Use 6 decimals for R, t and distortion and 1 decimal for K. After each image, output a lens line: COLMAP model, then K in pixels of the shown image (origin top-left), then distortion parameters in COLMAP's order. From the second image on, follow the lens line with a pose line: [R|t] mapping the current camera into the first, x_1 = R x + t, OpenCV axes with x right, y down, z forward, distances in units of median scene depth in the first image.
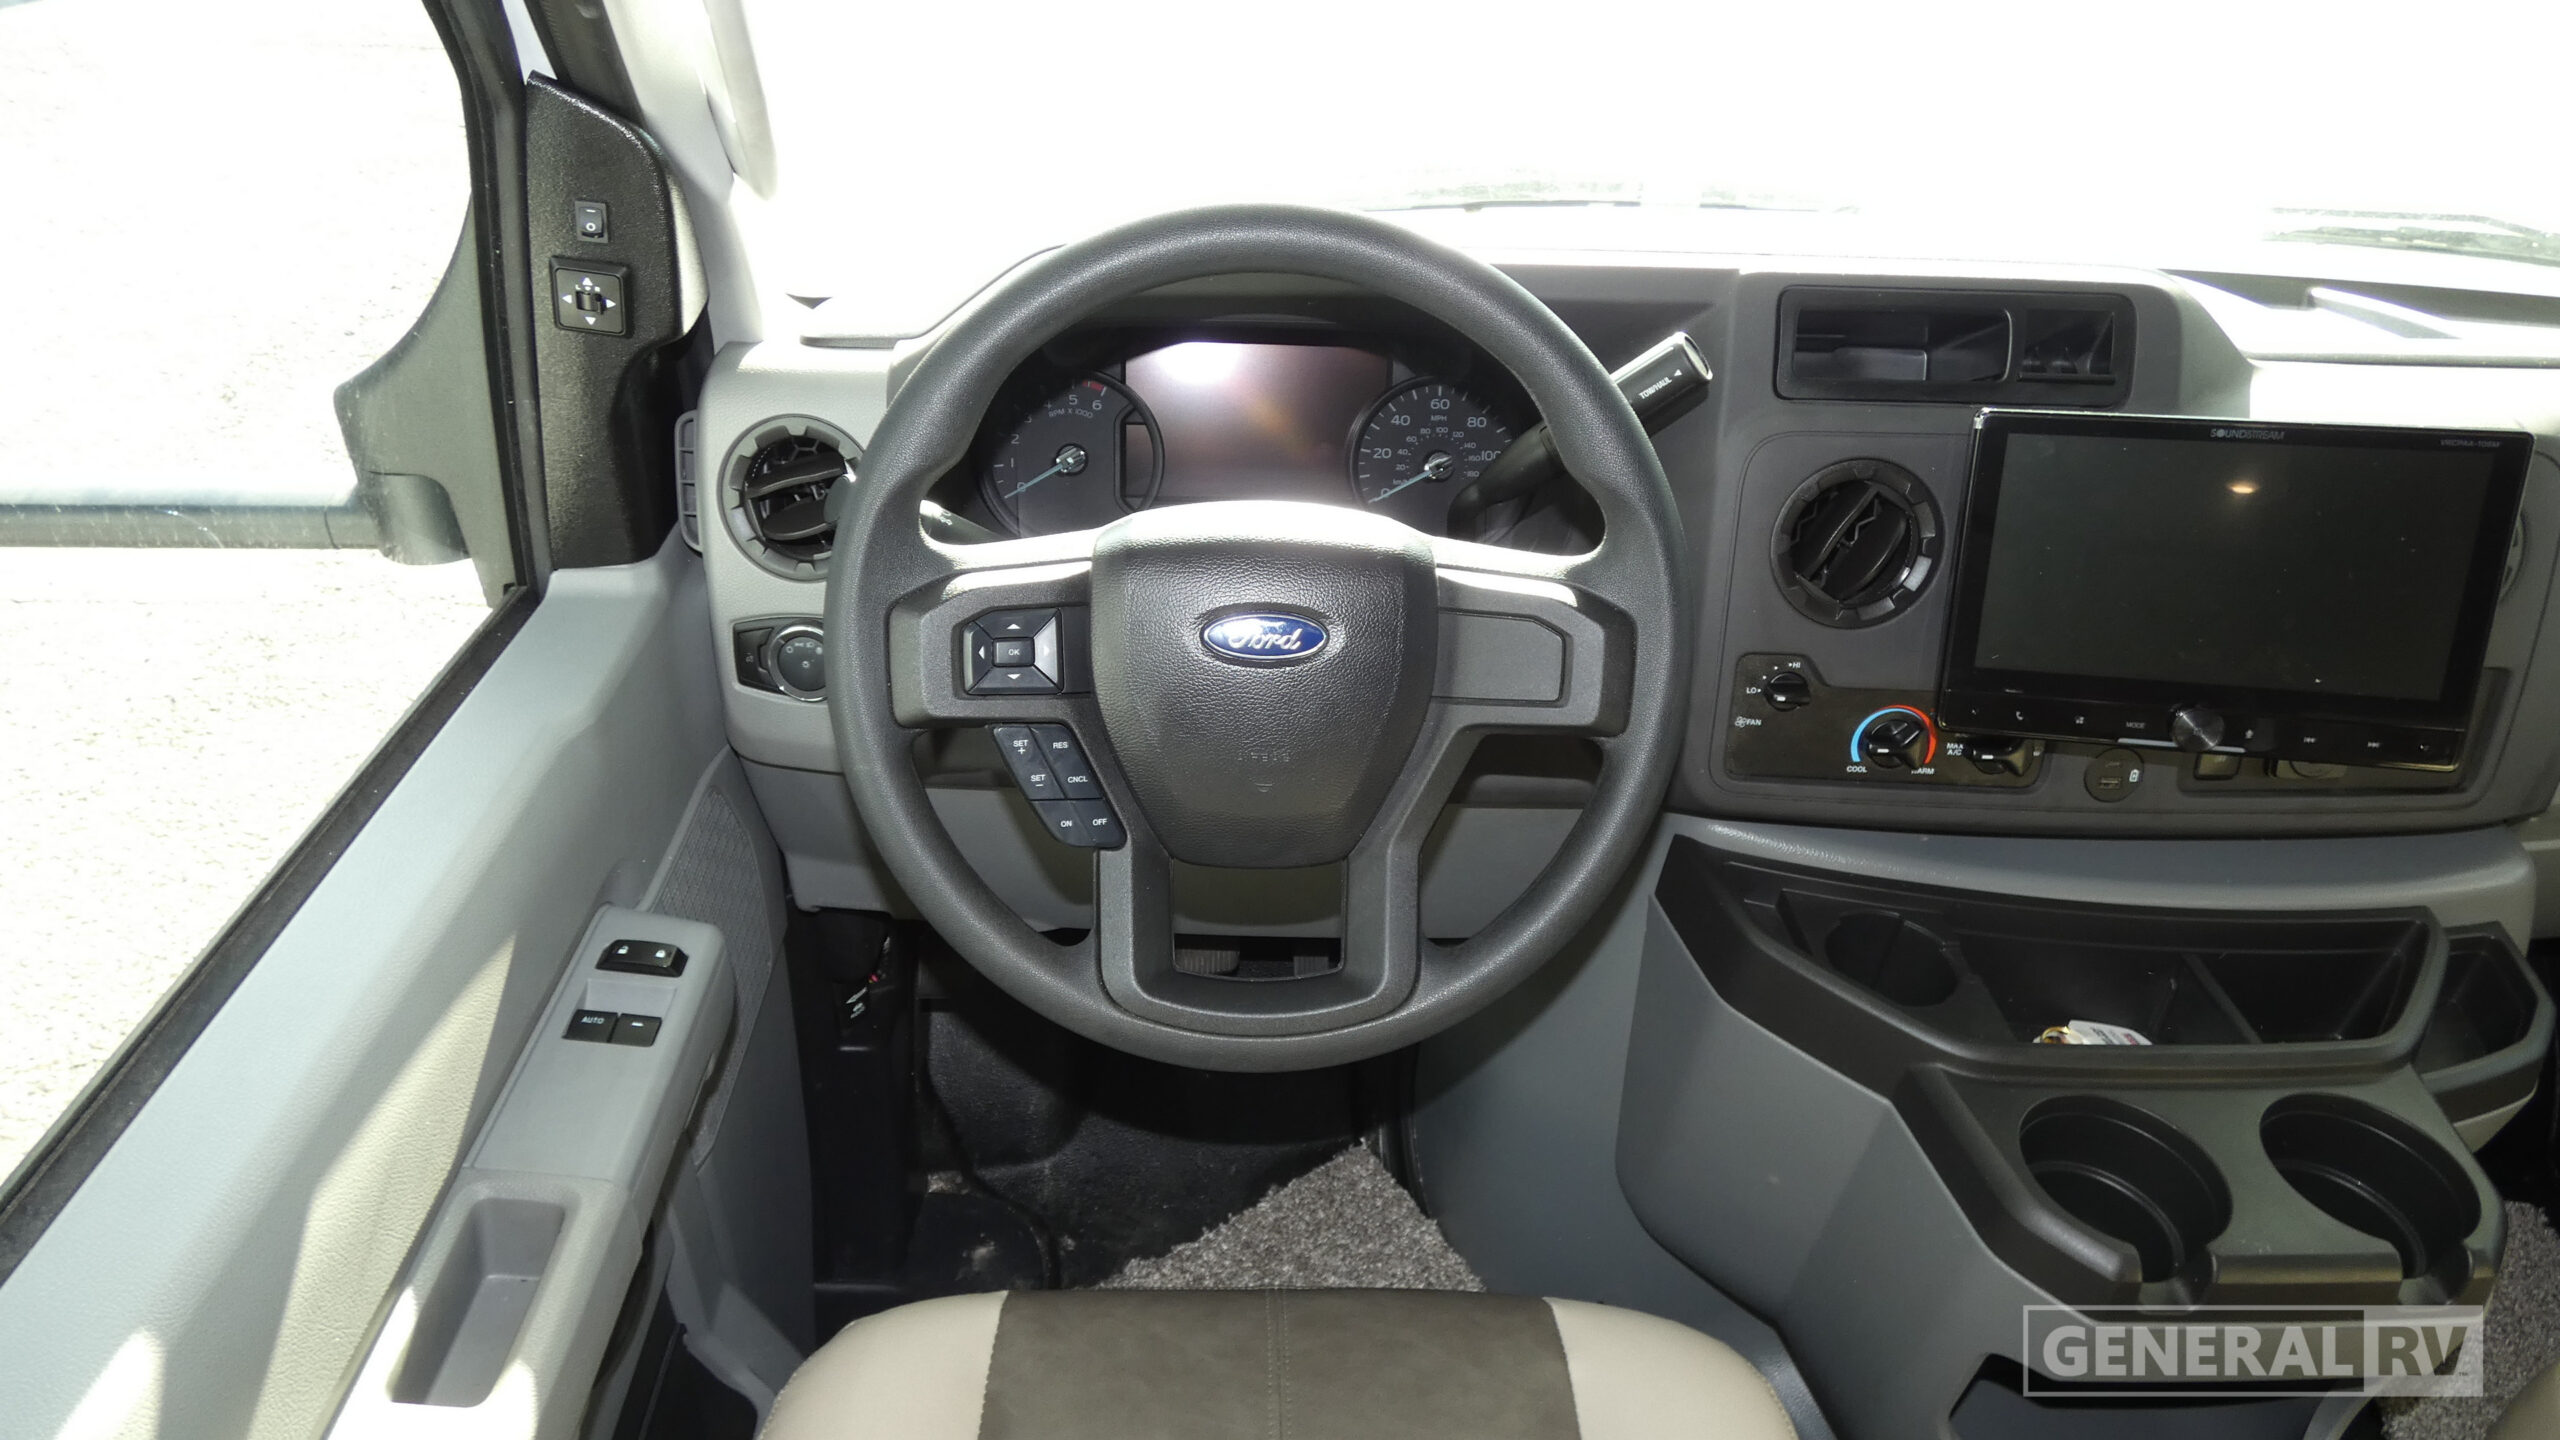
lens RADIAL K [[1632.4, 0, 1287.0], [0, 1632.4, 725.8], [0, 0, 1]] dist [0.002714, 0.000155]
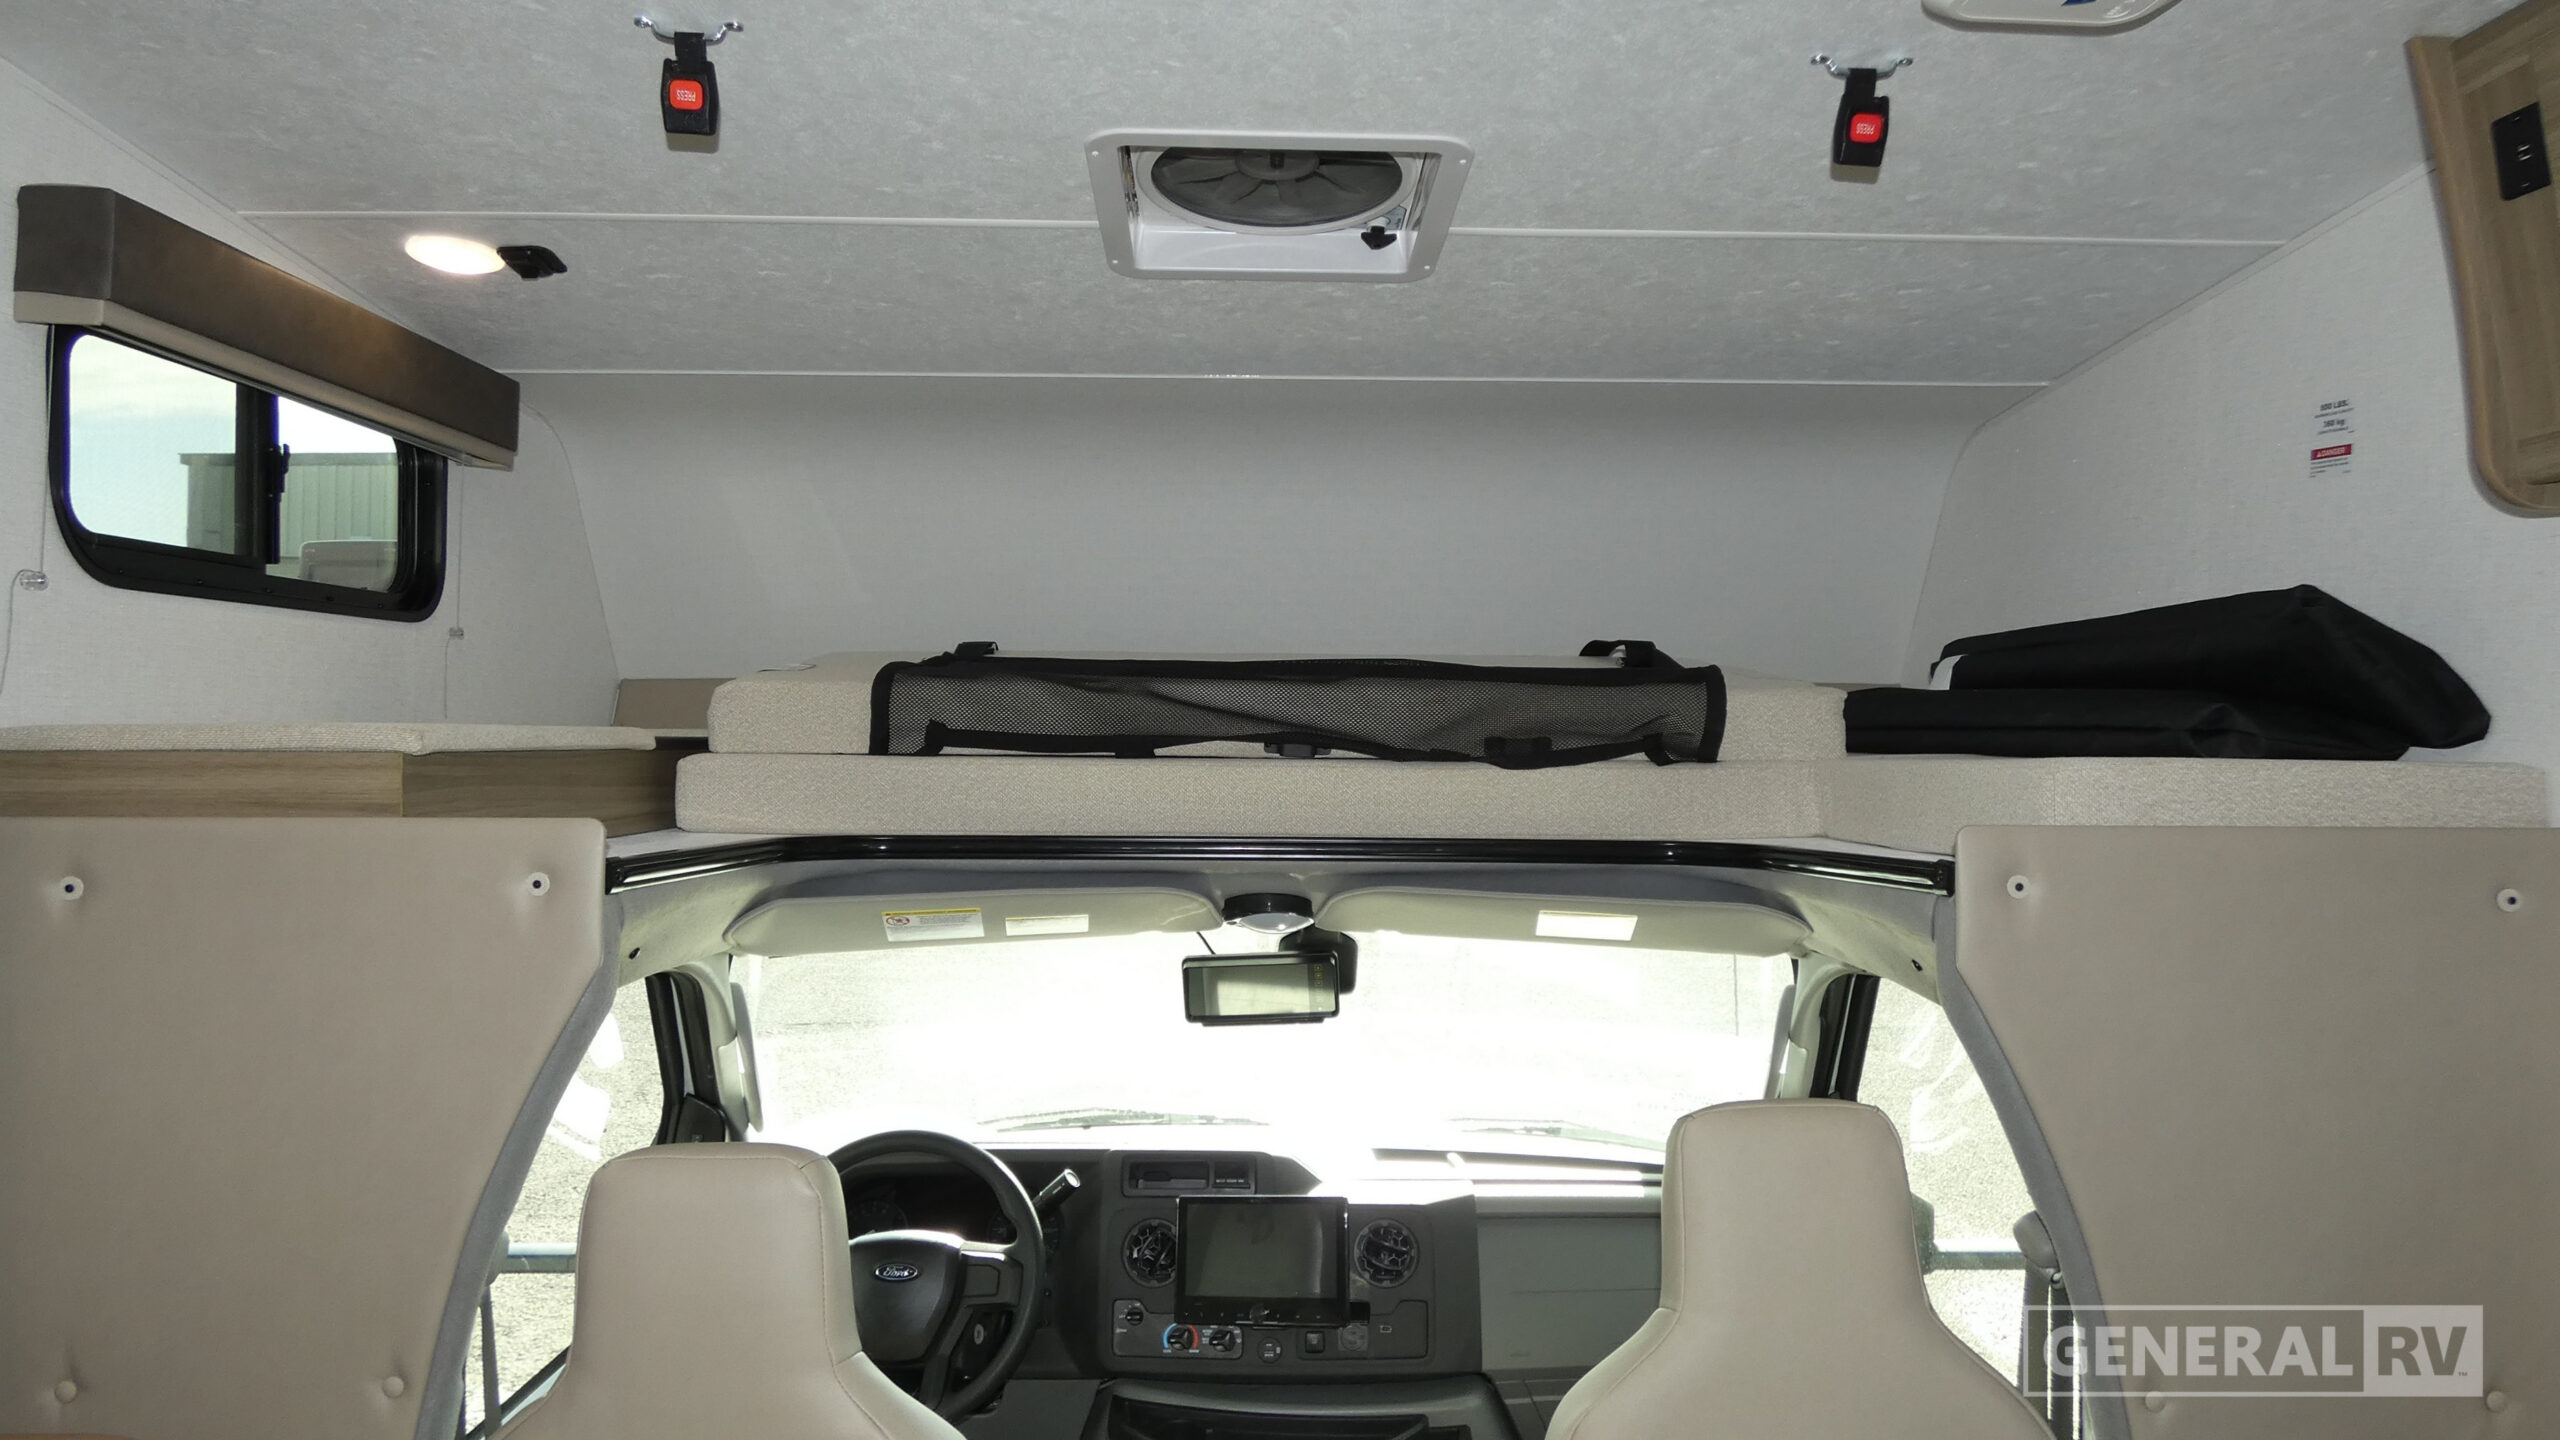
lens RADIAL K [[1696.9, 0, 1294.9], [0, 1696.9, 717.8], [0, 0, 1]] dist [0.052446, -0.004076]
pose [[0.999725, -0.020405, -0.011559, 0.658793], [0.011720, 0.861620, -0.507418, 0.574081], [0.020313, 0.507143, 0.861622, -1.899575]]
